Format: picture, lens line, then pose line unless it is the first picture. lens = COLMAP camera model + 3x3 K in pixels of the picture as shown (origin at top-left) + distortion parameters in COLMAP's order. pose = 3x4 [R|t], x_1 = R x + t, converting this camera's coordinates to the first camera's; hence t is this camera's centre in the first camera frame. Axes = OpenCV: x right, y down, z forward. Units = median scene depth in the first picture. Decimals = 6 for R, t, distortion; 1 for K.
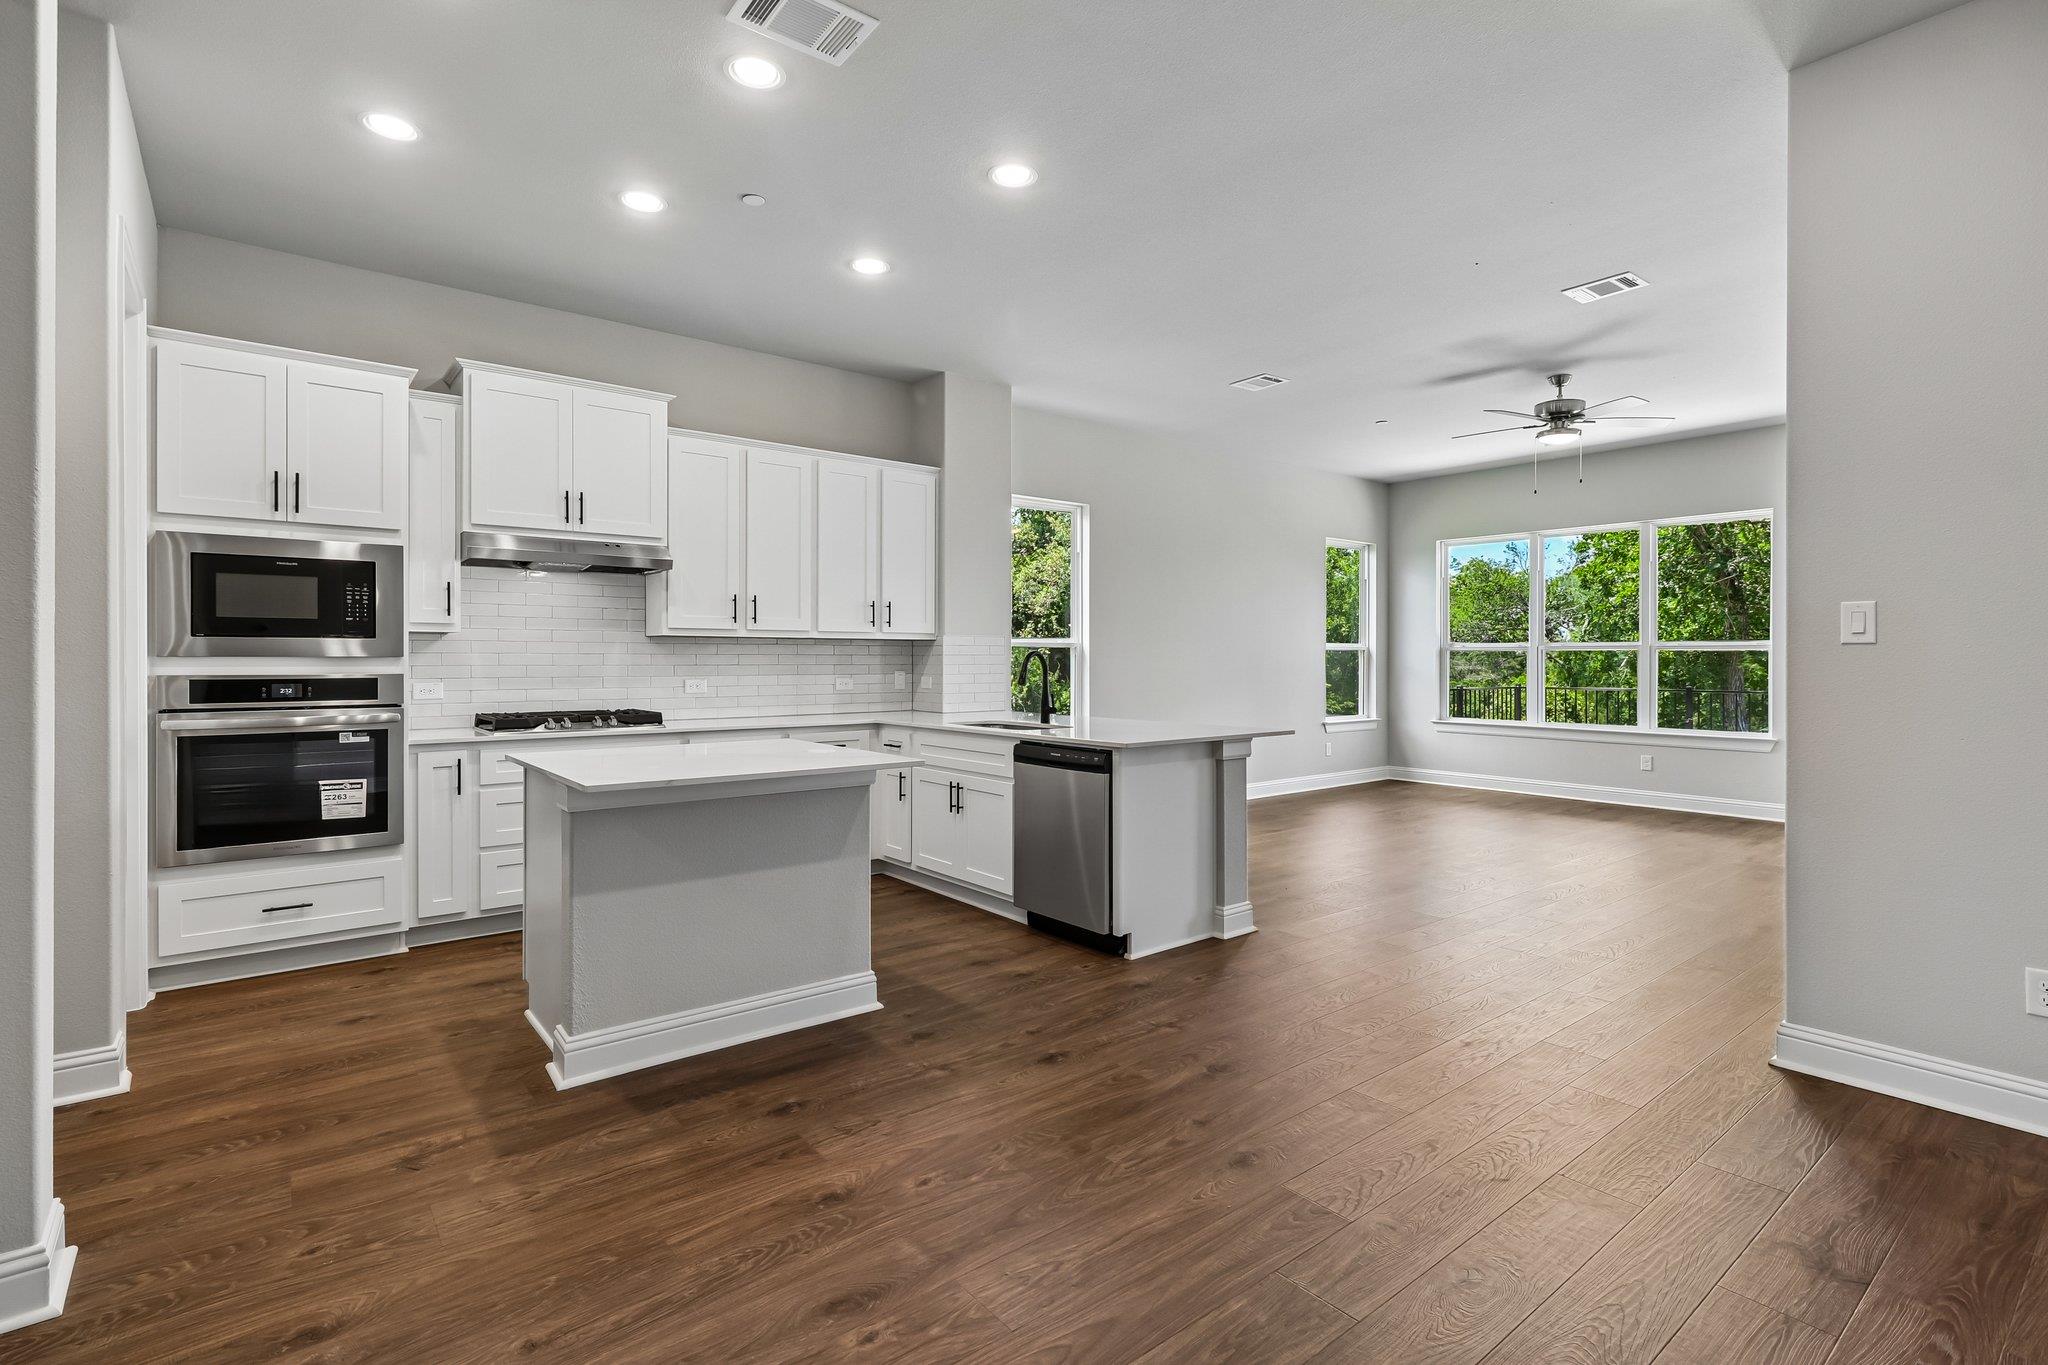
lens RADIAL K [[957.7, 0, 1026.6], [0, 957.7, 664.9], [0, 0, 1]] dist [0.003887, 0.000242]
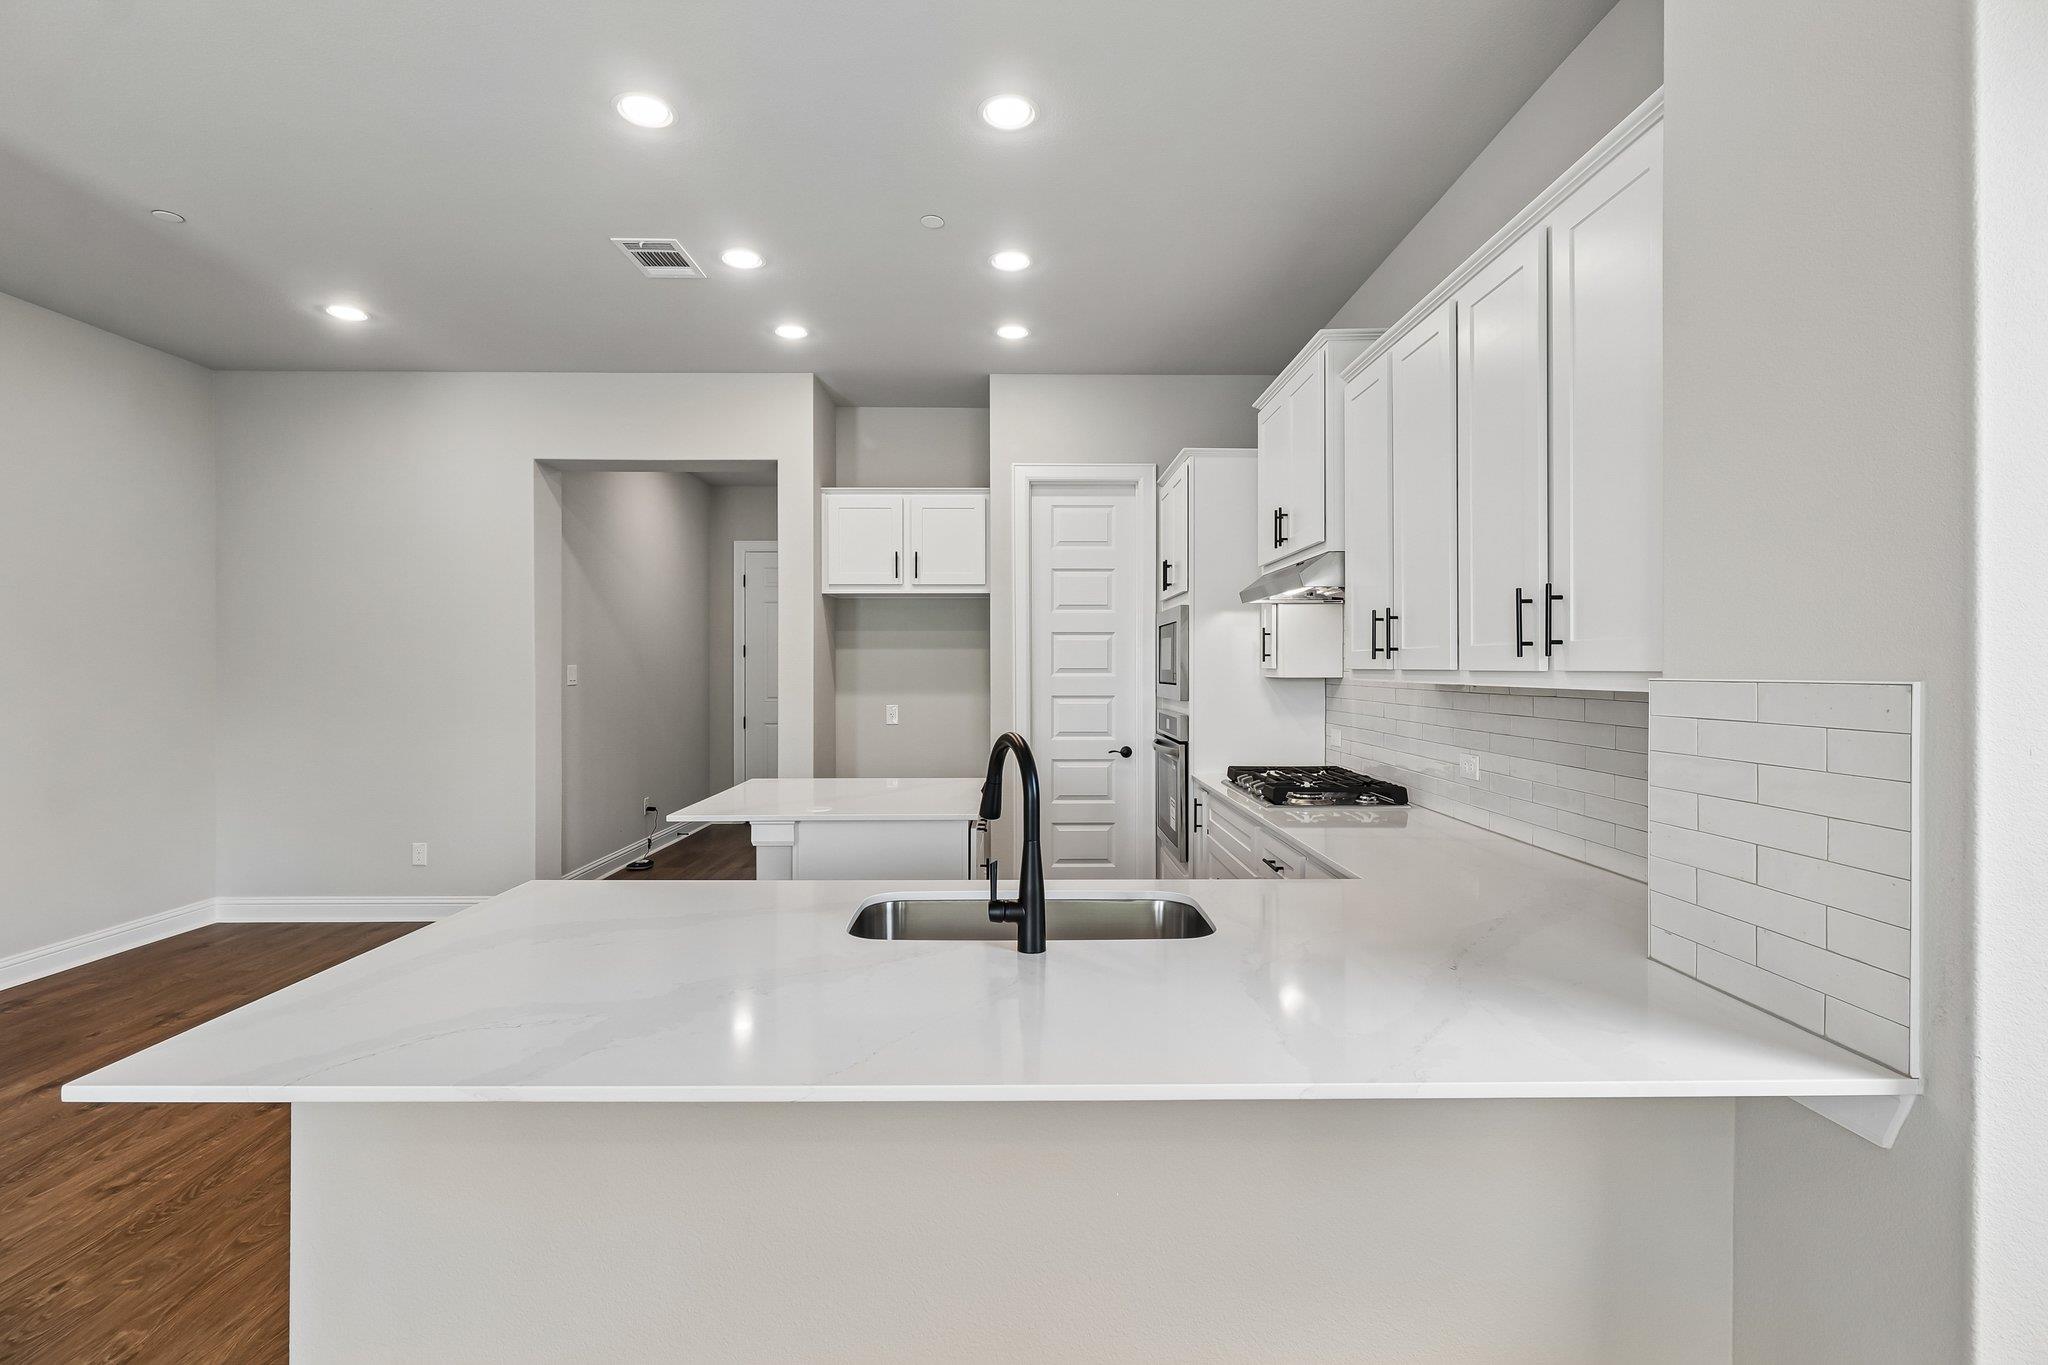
lens RADIAL K [[957.7, 0, 1022.9], [0, 957.7, 668.3], [0, 0, 1]] dist [0.003887, 0.000242]
pose [[-0.616601, 0.005244, -0.787258, 0.287022], [0.001372, 0.999983, 0.005586, -0.041636], [0.787274, 0.002364, -0.616598, 1.190345]]
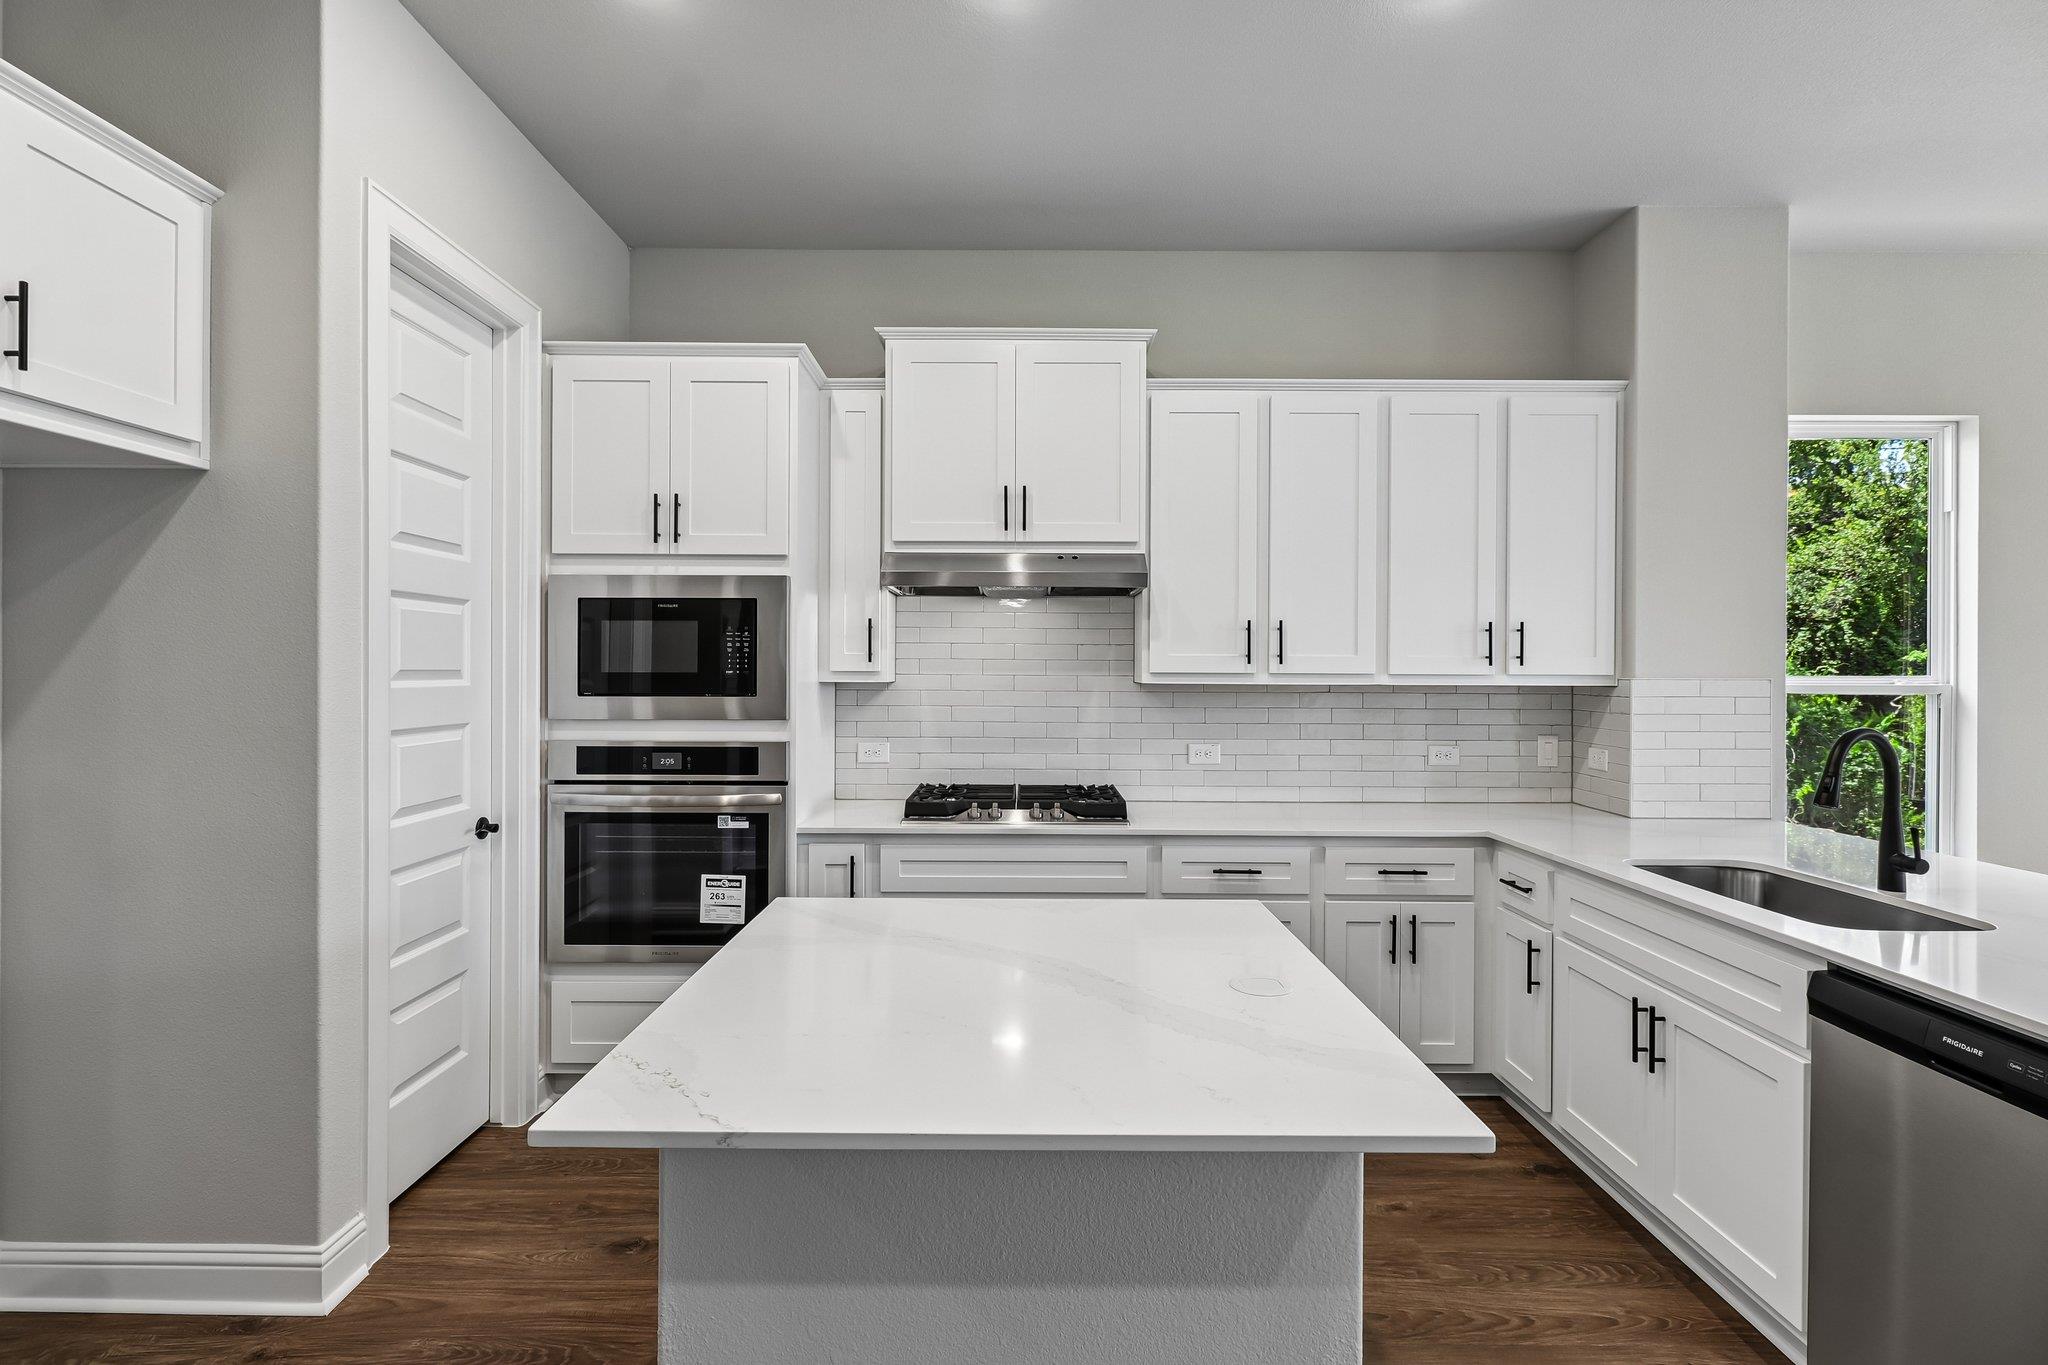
lens RADIAL K [[957.7, 0, 1026.0], [0, 957.7, 667.4], [0, 0, 1]] dist [0.003887, 0.000242]
pose [[0.781633, 0.001839, -0.623736, -0.016230], [-0.007974, 0.999943, -0.007045, -0.035596], [0.623688, 0.010480, 0.781603, 0.395947]]
